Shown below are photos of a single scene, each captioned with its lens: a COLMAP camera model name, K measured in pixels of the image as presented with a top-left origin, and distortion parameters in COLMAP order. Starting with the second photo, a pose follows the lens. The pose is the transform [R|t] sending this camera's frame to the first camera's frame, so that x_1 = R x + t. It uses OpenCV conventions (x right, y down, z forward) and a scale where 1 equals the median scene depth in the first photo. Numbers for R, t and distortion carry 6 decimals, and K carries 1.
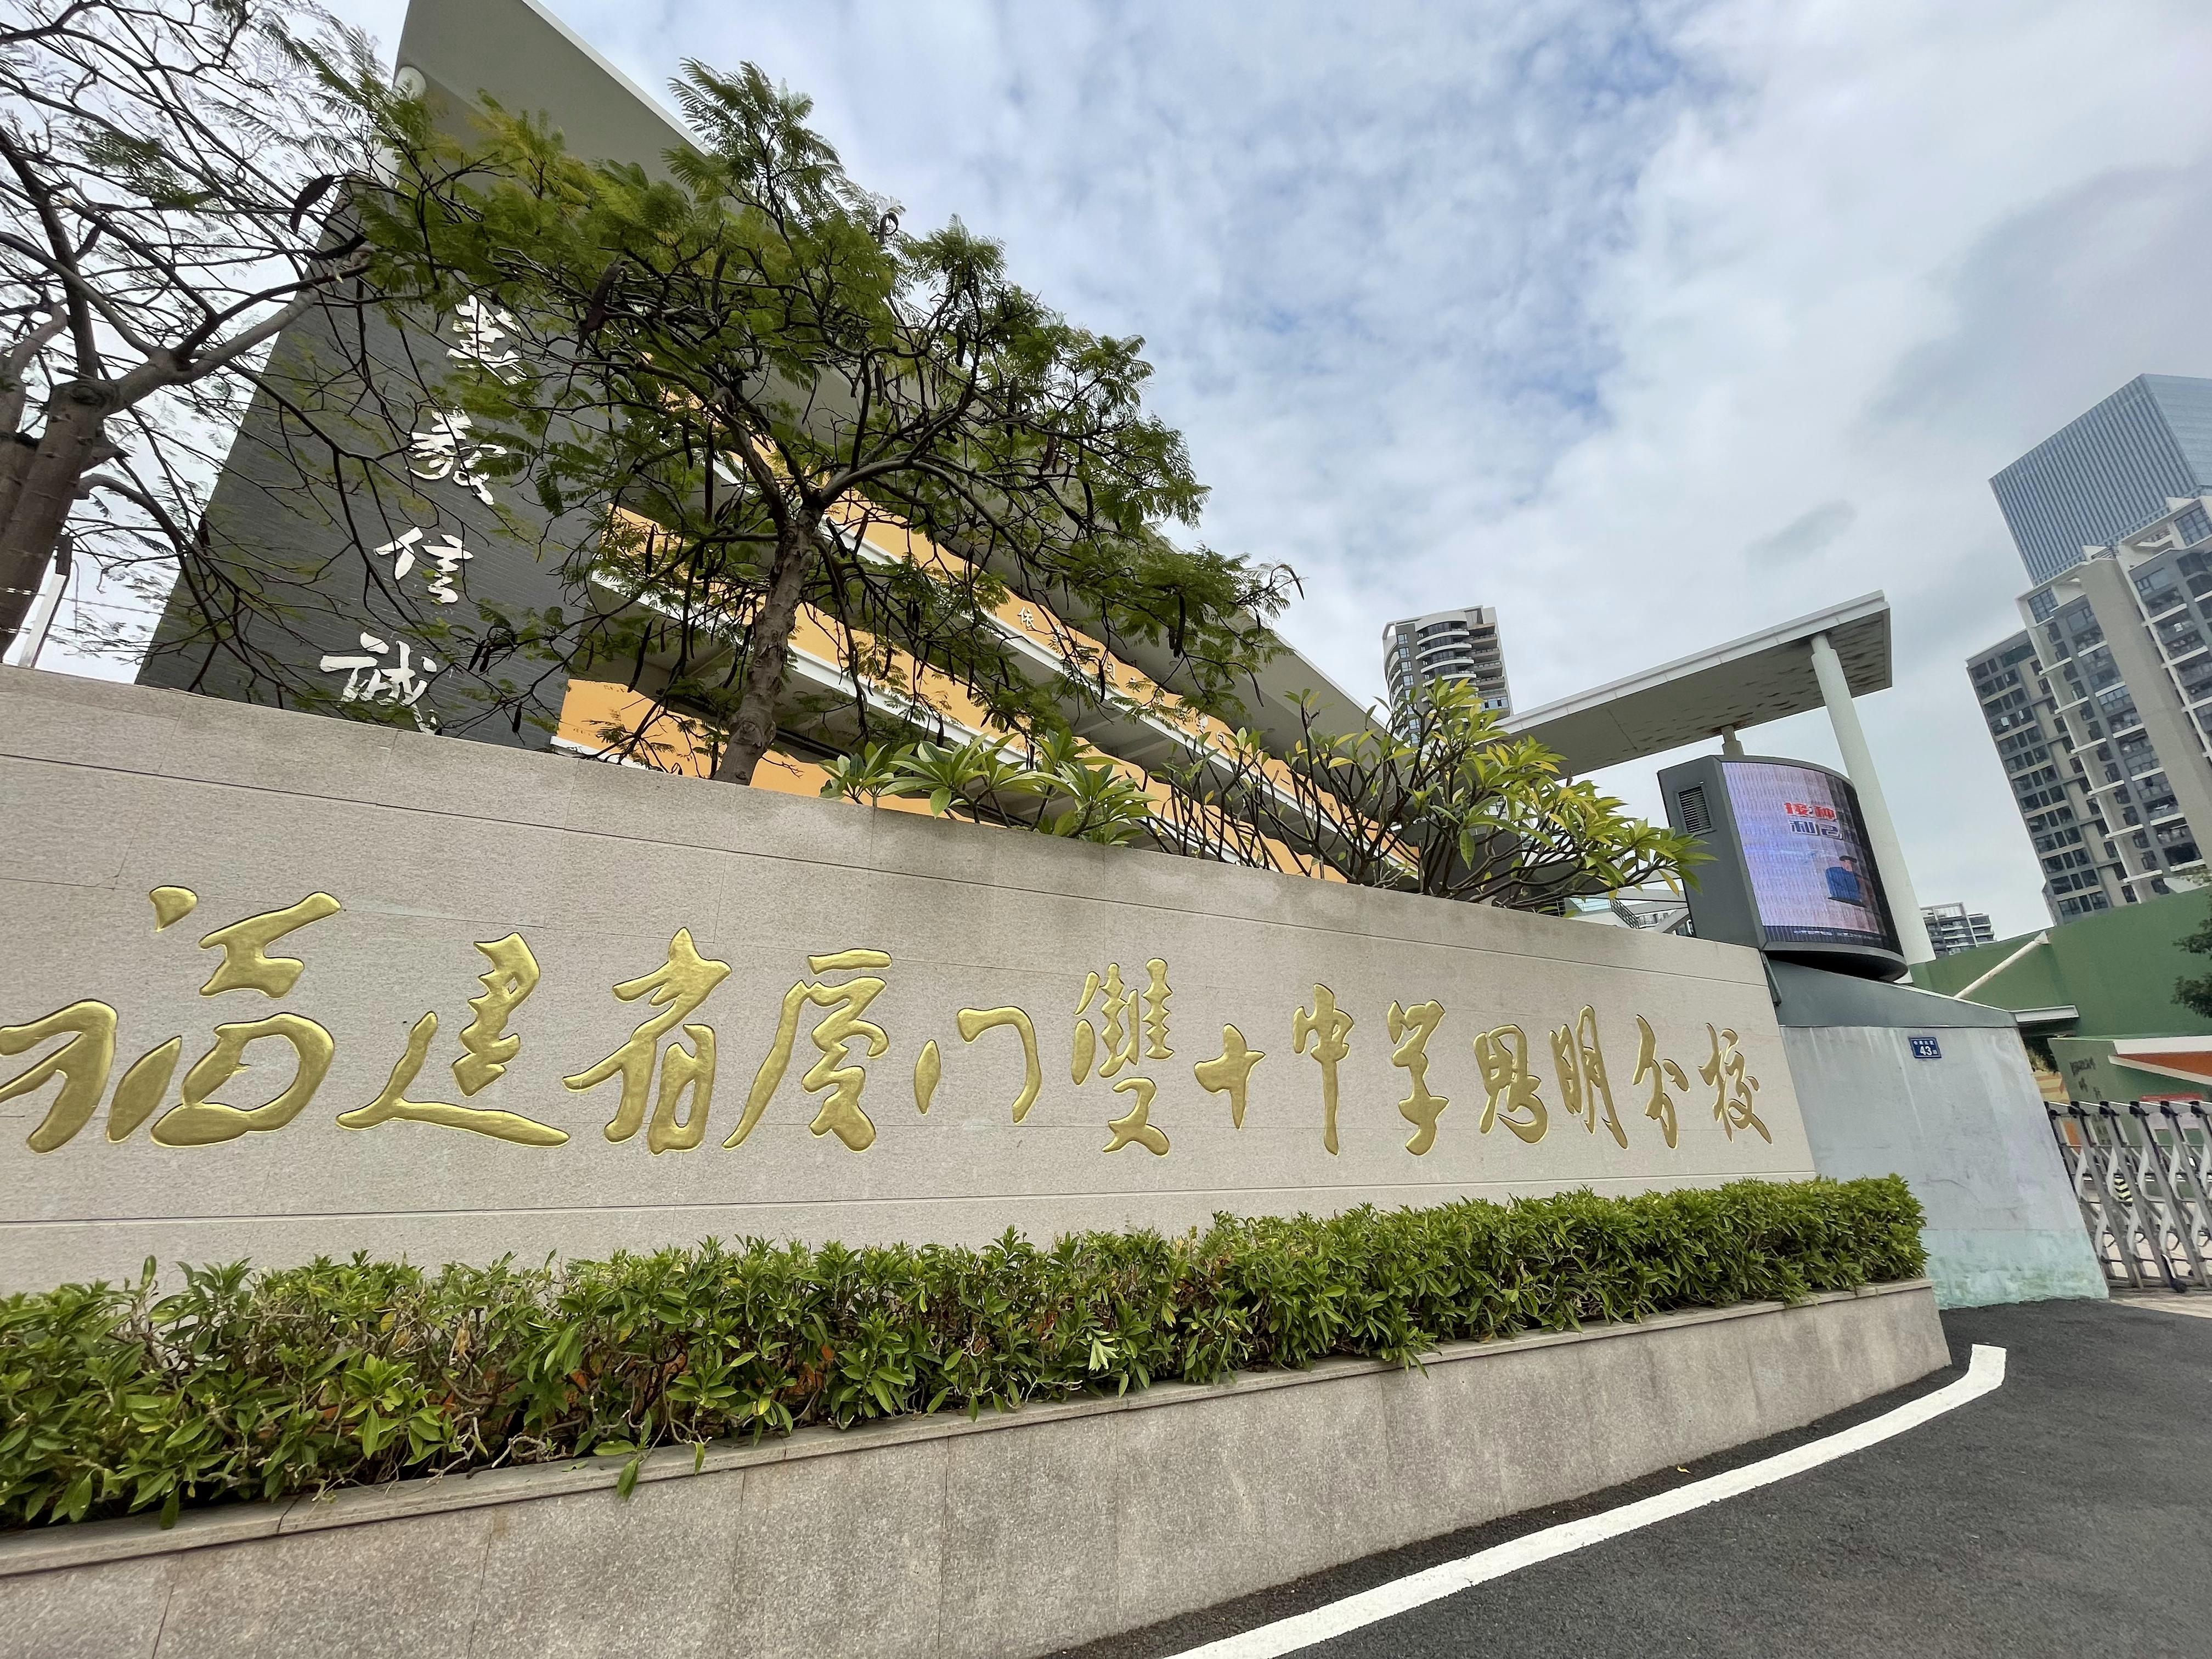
lens RADIAL K [[884.2, 0, 1107.7], [0, 884.2, 824.5], [0, 0, 1]] dist [0.000729, 0.000053]
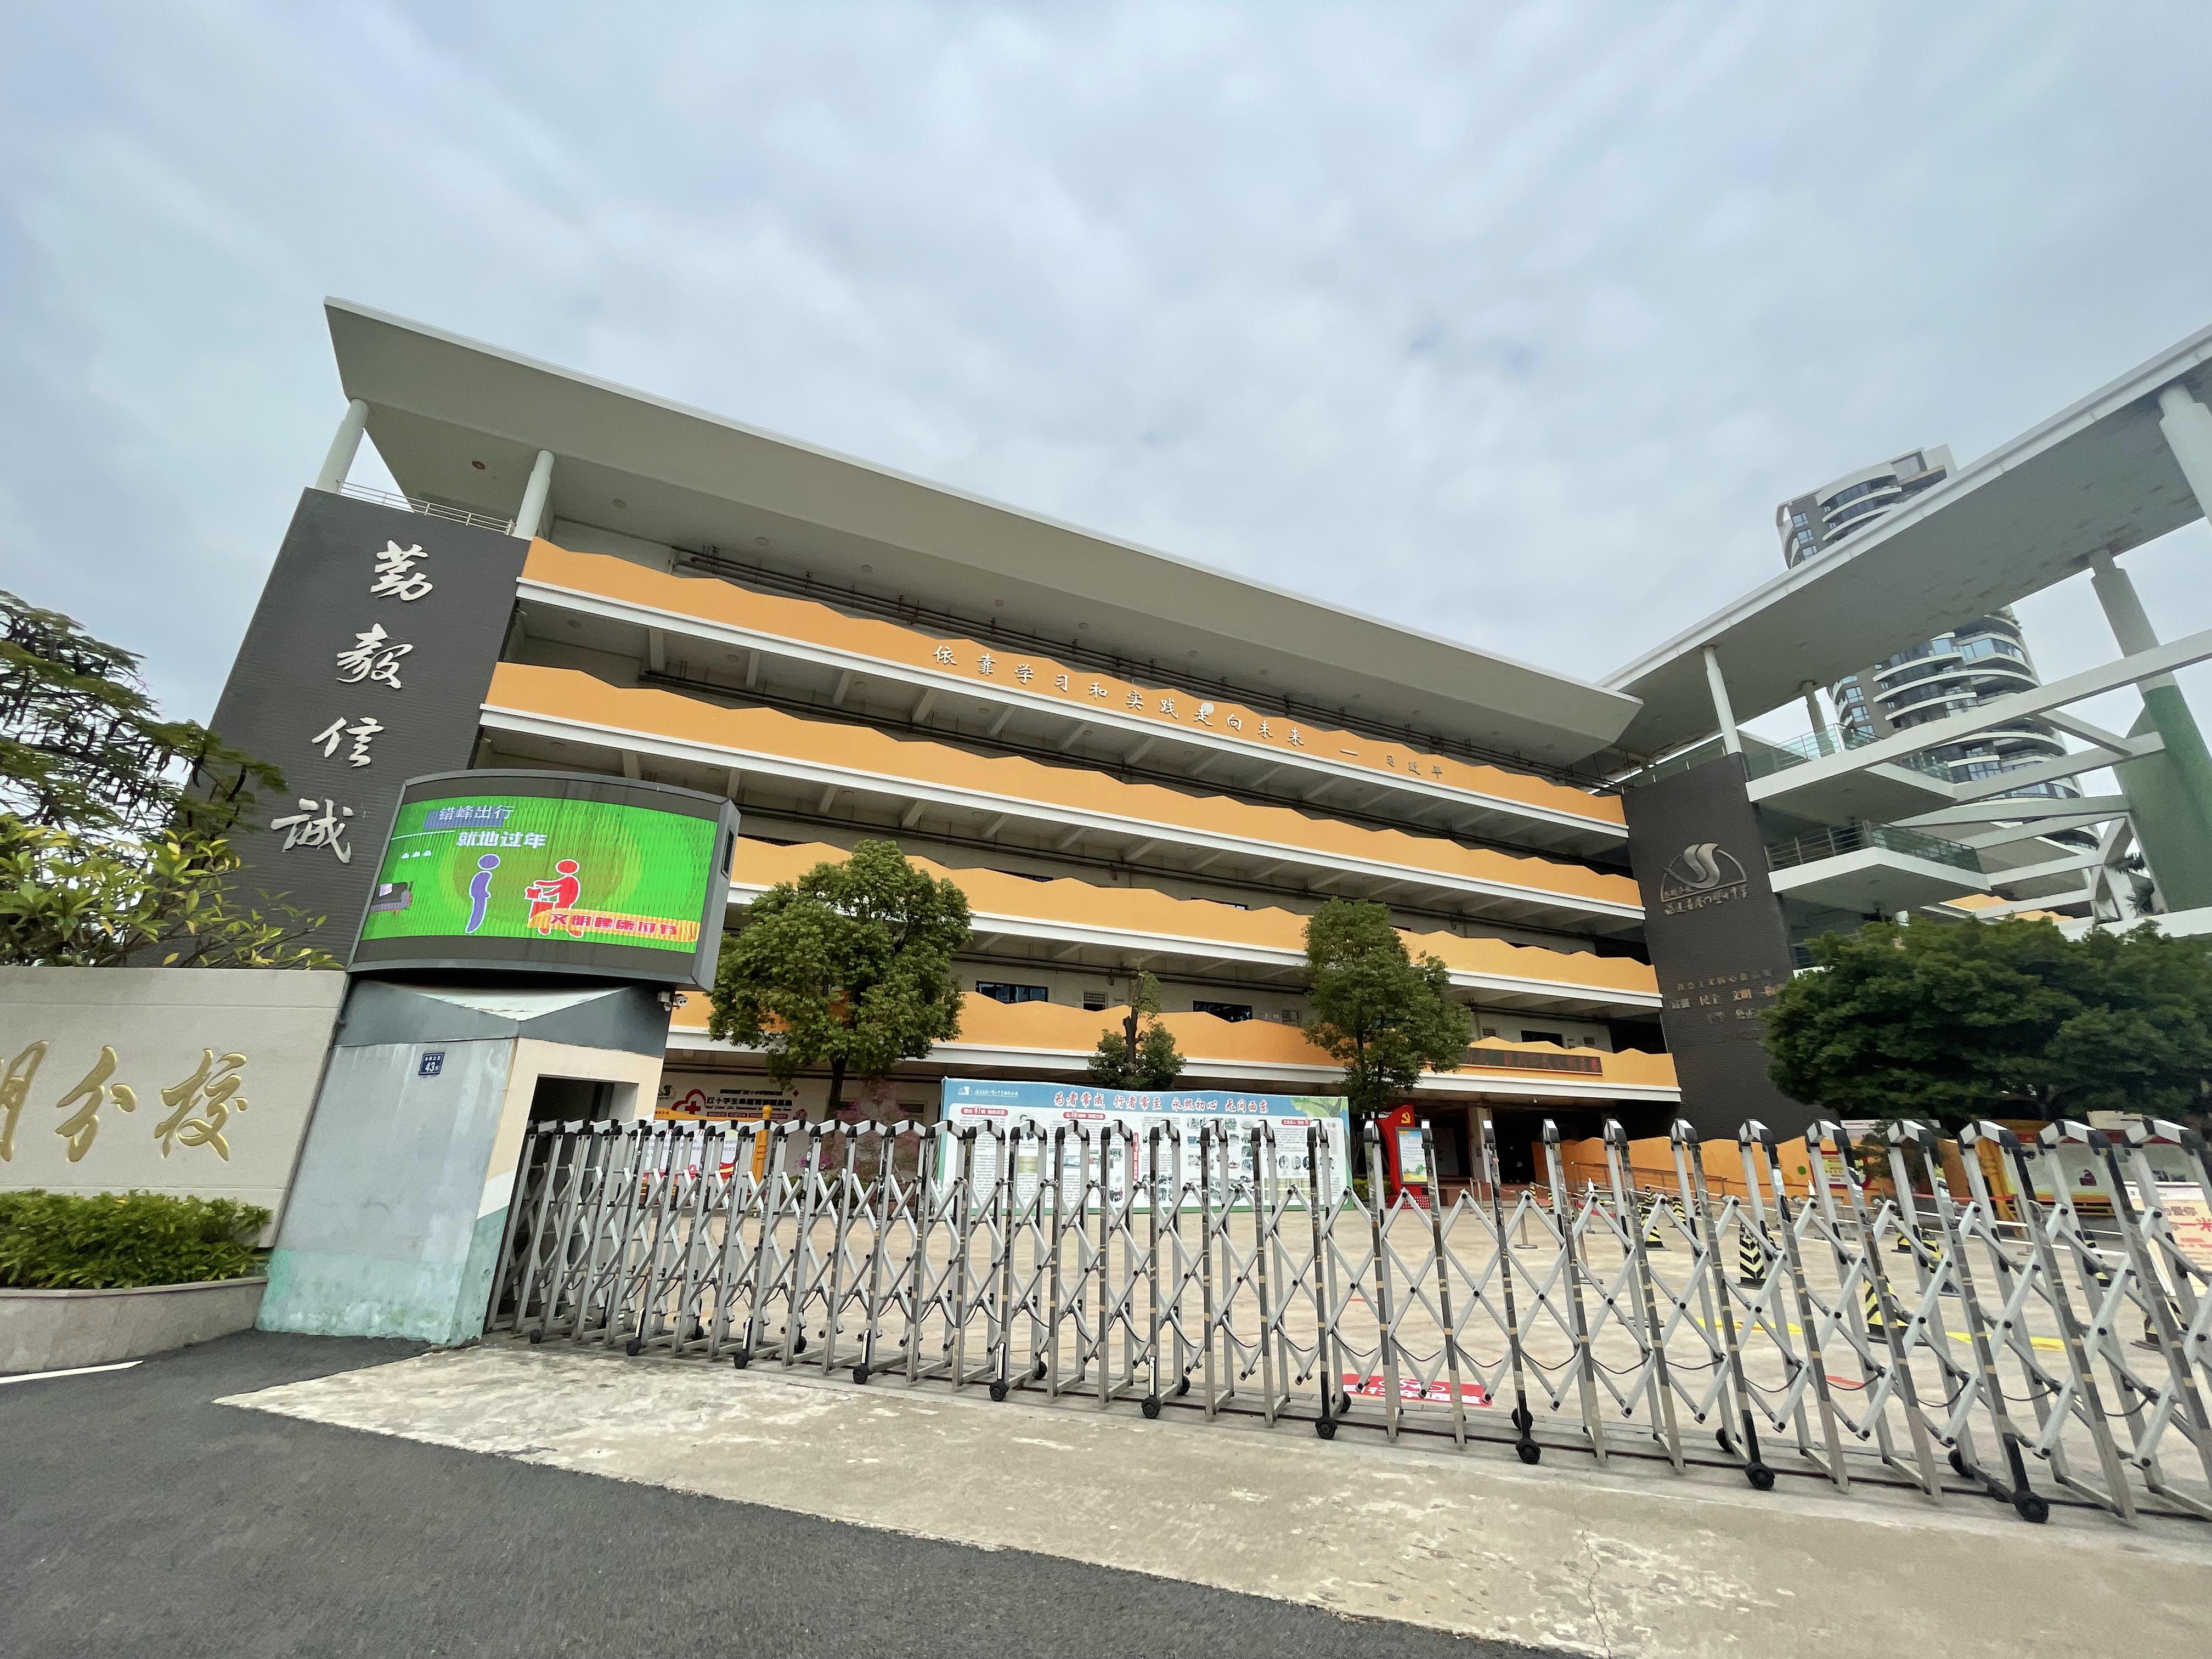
lens RADIAL K [[884.2, 0, 1104.3], [0, 884.2, 830.7], [0, 0, 1]] dist [0.000729, 0.000053]
pose [[0.896156, -0.135421, -0.422569, 0.925716], [0.134854, 0.990368, -0.031396, 0.061174], [0.422751, -0.028850, 0.905787, 0.210314]]
